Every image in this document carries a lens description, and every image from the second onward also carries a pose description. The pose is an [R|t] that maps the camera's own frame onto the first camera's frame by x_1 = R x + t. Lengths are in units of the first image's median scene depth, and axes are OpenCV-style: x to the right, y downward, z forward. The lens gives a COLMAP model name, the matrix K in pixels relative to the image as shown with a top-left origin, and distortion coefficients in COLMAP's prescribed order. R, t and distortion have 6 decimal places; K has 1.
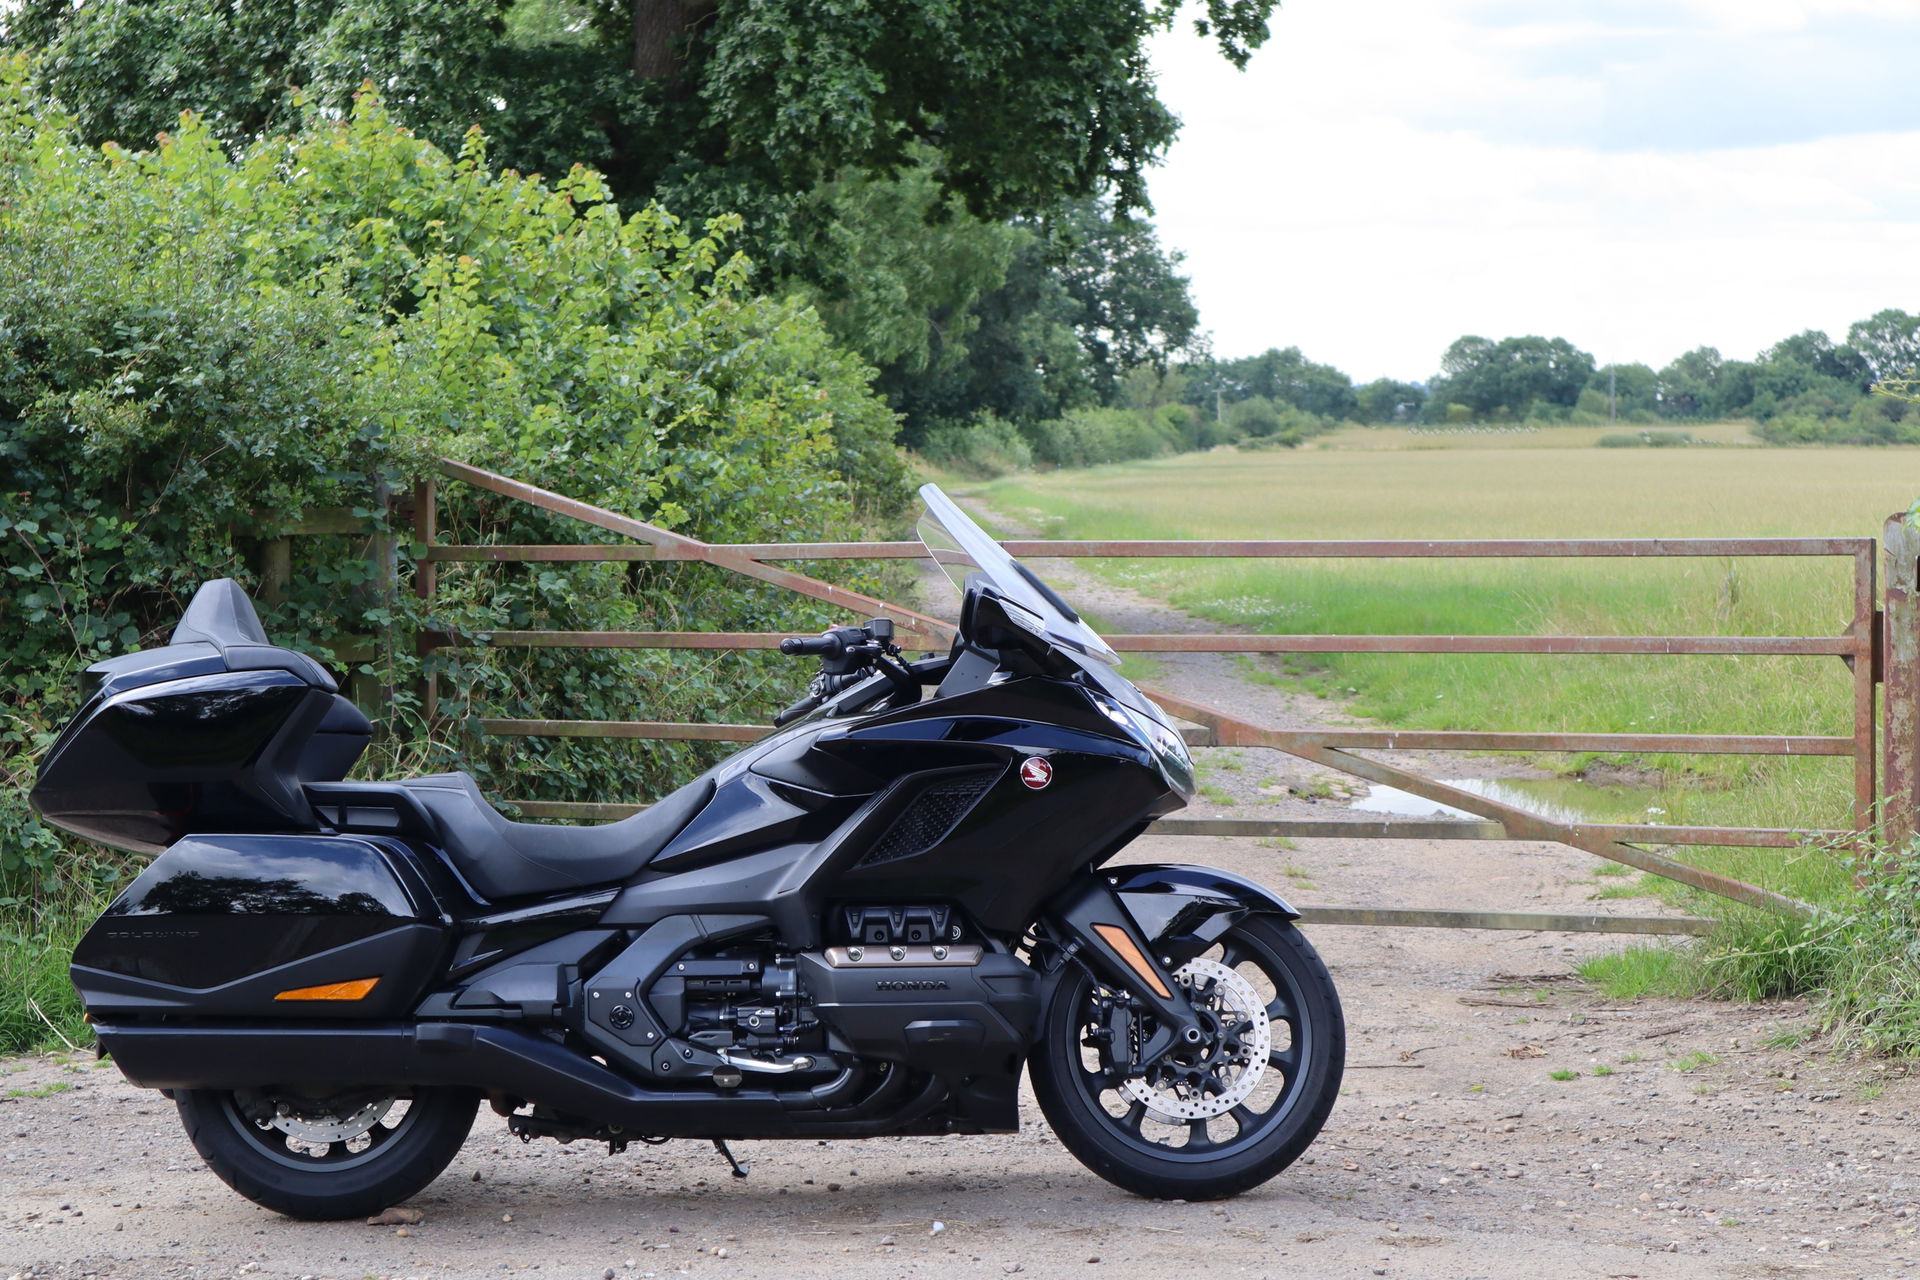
lens RADIAL K [[3760.7, 0, 960.0], [0, 3760.7, 640.0], [0, 0, 1]] dist [-0.237702, -0.129638]
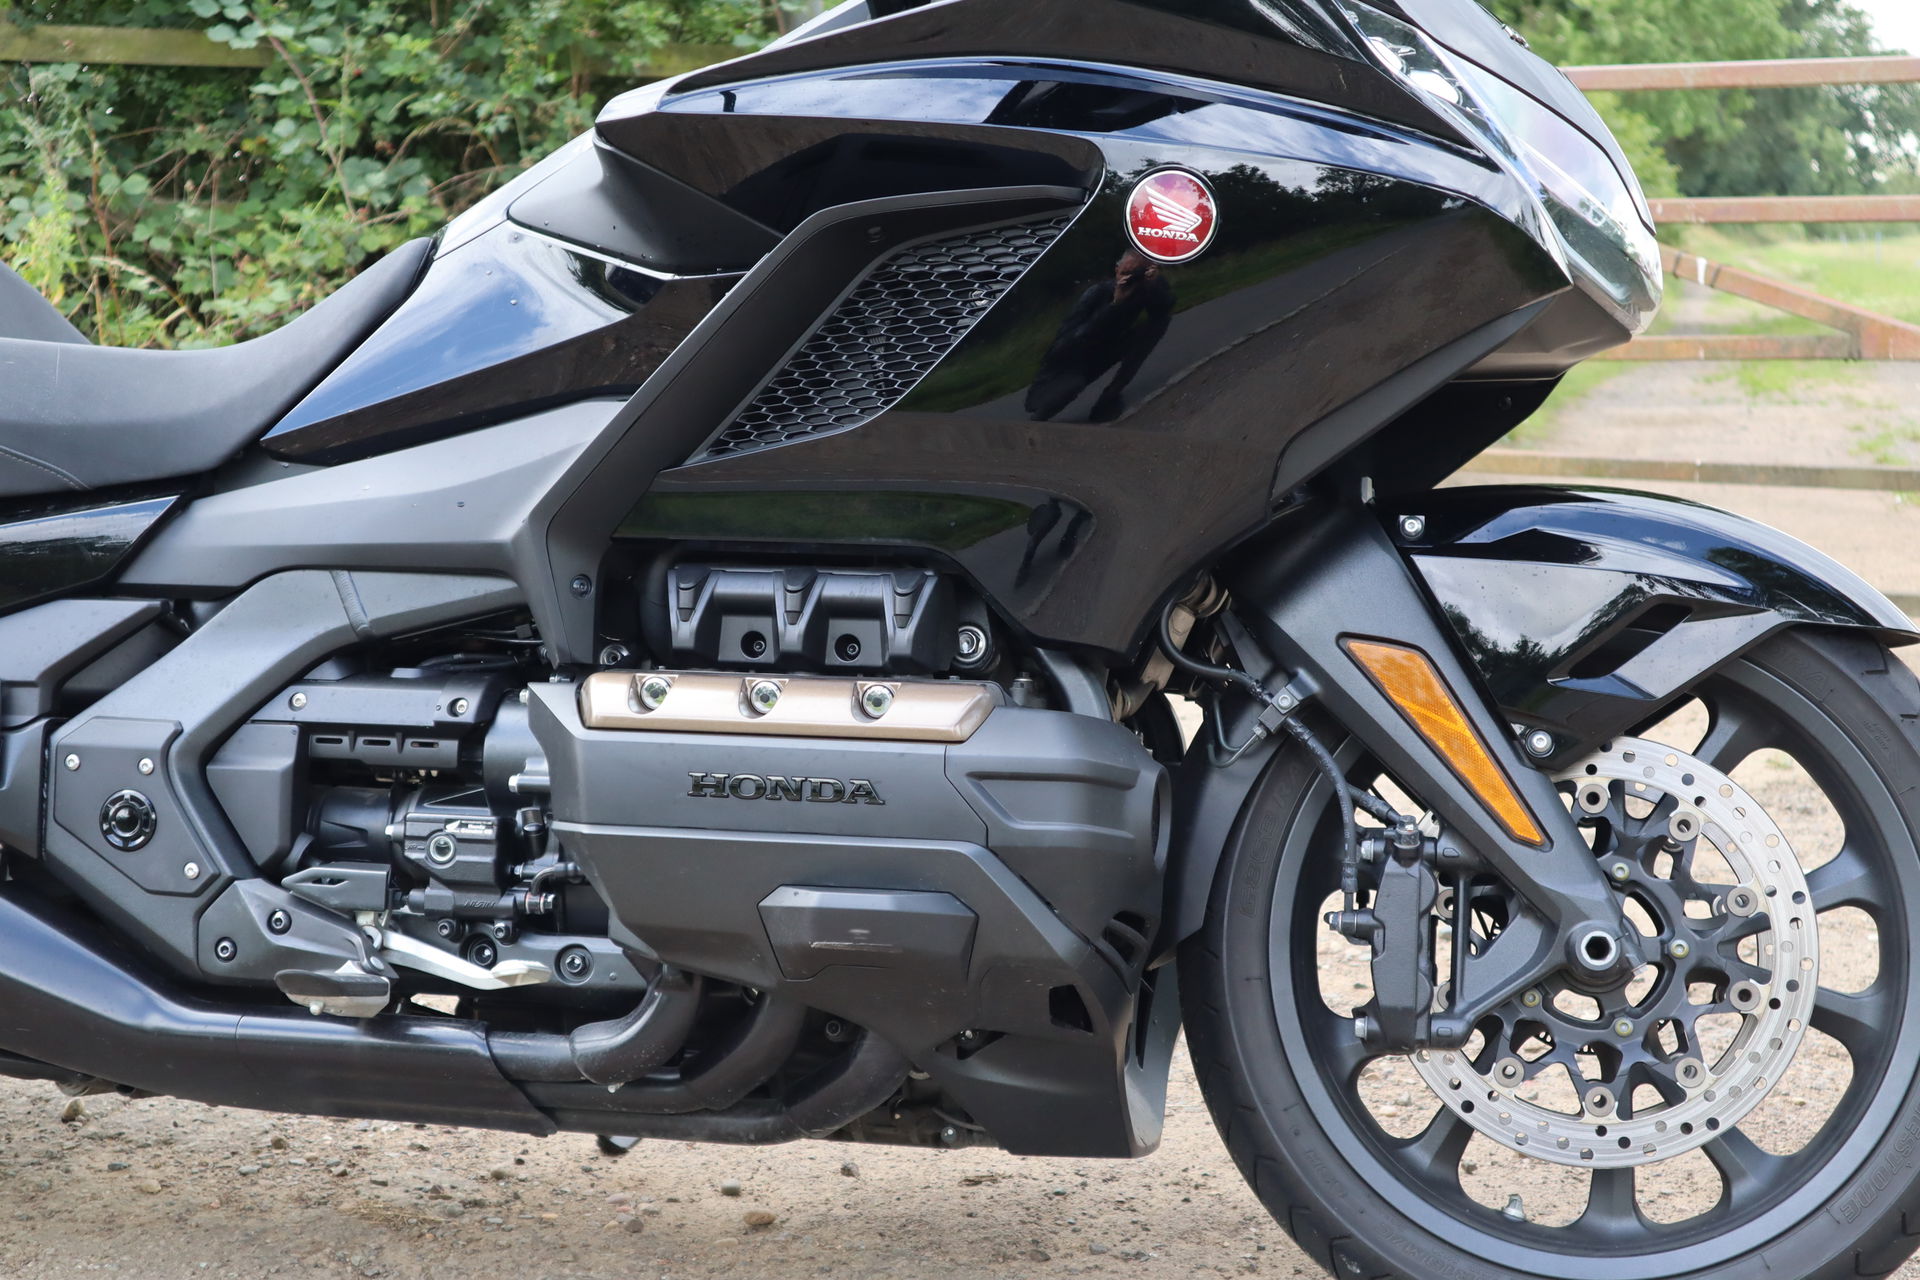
lens RADIAL K [[3210.5, 0, 960.0], [0, 3210.5, 640.0], [0, 0, 1]] dist [-0.023567, -0.087808]
pose [[0.974400, 0.044740, -0.220323, 0.069122], [-0.023566, 0.994926, 0.097811, 0.045438], [0.223581, -0.090115, 0.970511, 0.679390]]
